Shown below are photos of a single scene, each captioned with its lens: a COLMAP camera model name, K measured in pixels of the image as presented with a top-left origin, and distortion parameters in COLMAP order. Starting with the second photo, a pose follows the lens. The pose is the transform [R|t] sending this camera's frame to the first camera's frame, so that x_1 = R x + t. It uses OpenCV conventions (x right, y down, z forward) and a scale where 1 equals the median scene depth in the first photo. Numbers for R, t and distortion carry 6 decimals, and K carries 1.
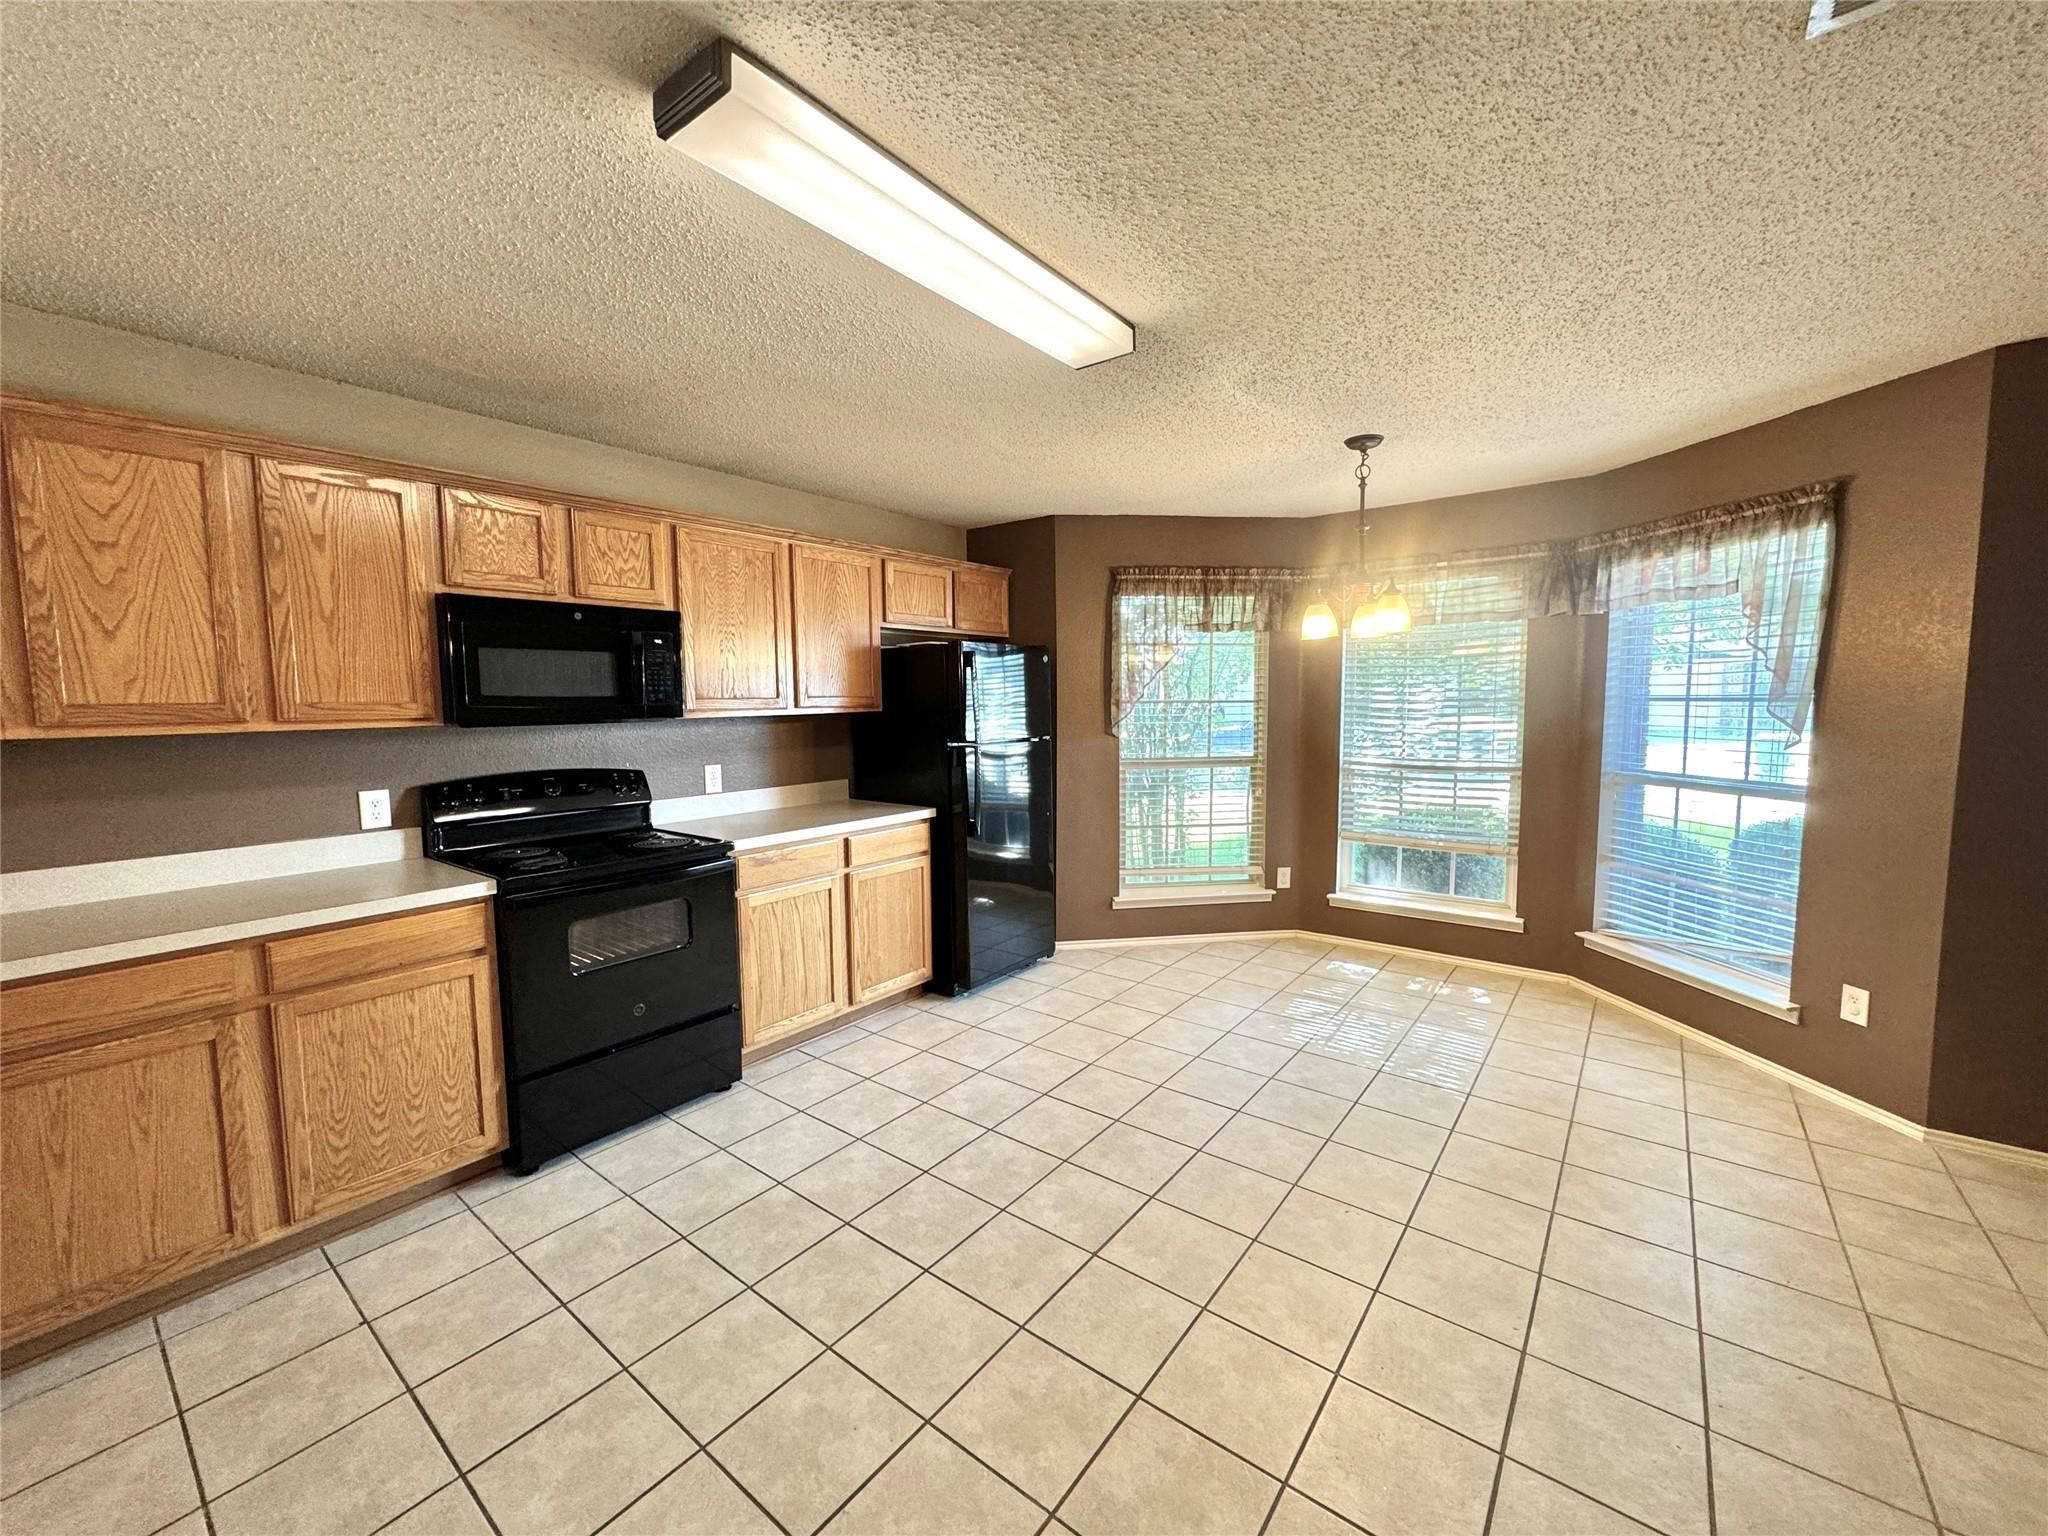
lens RADIAL K [[817.7, 0, 1024.3], [0, 817.7, 766.2], [0, 0, 1]] dist [-0.000188, 0.000058]
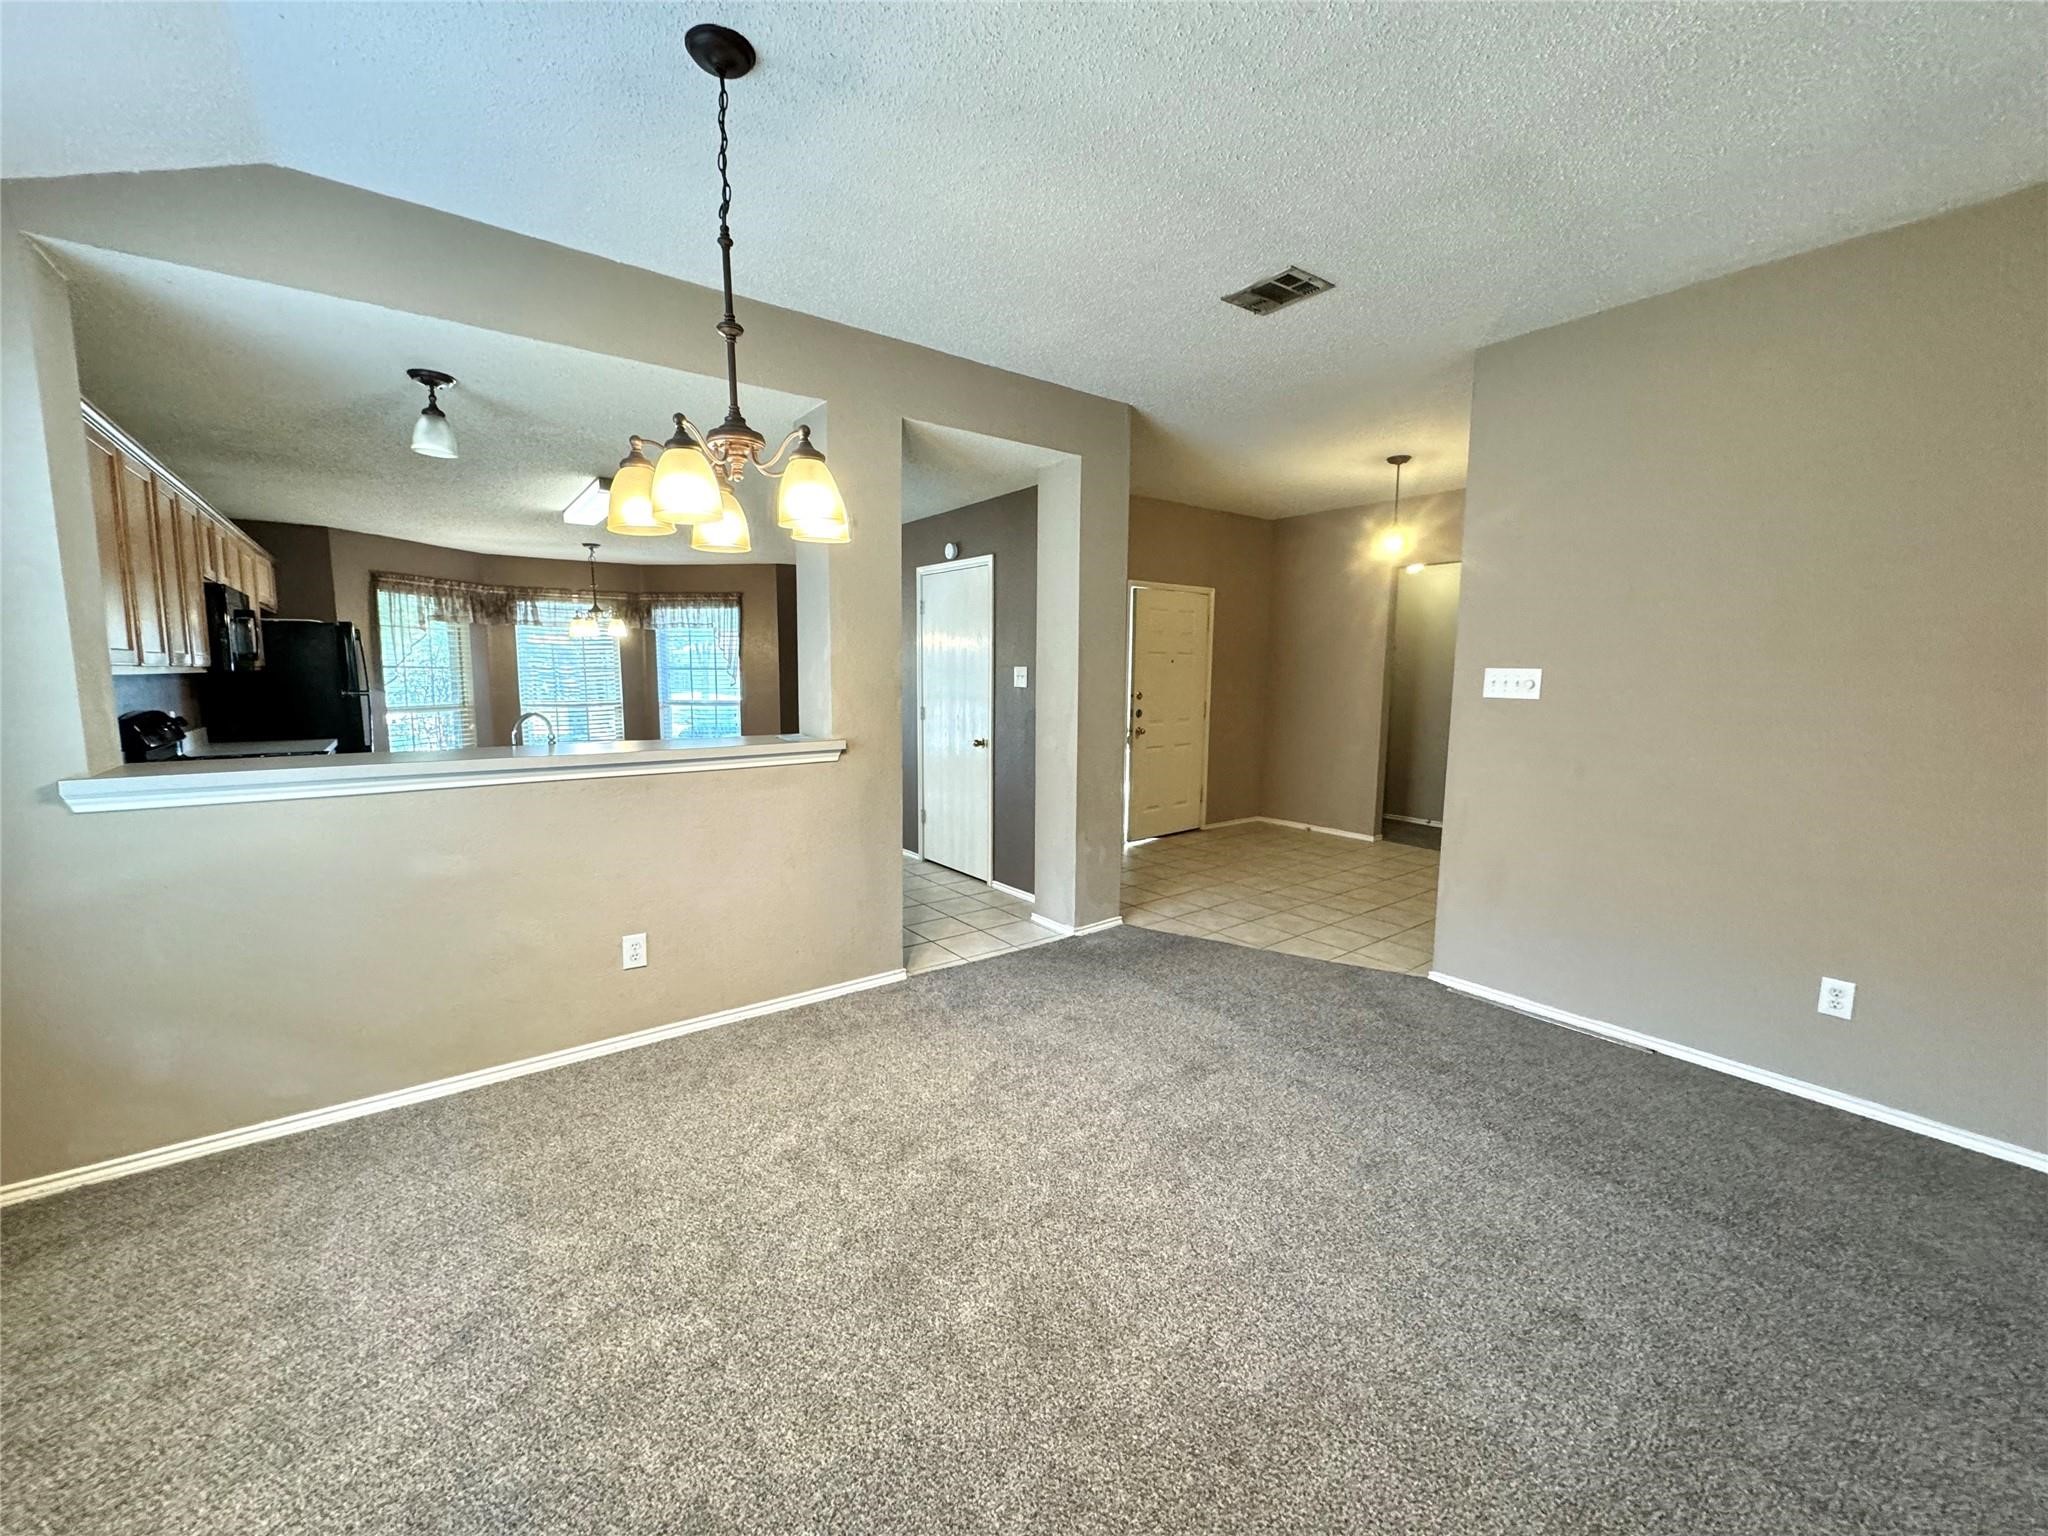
lens RADIAL K [[817.7, 0, 1023.7], [0, 817.7, 763.4], [0, 0, 1]] dist [-0.000188, 0.000058]
pose [[0.263050, -0.097866, 0.959806, -1.169981], [0.075672, 0.993870, 0.080600, 0.070573], [-0.961810, 0.051428, 0.268843, -0.533692]]
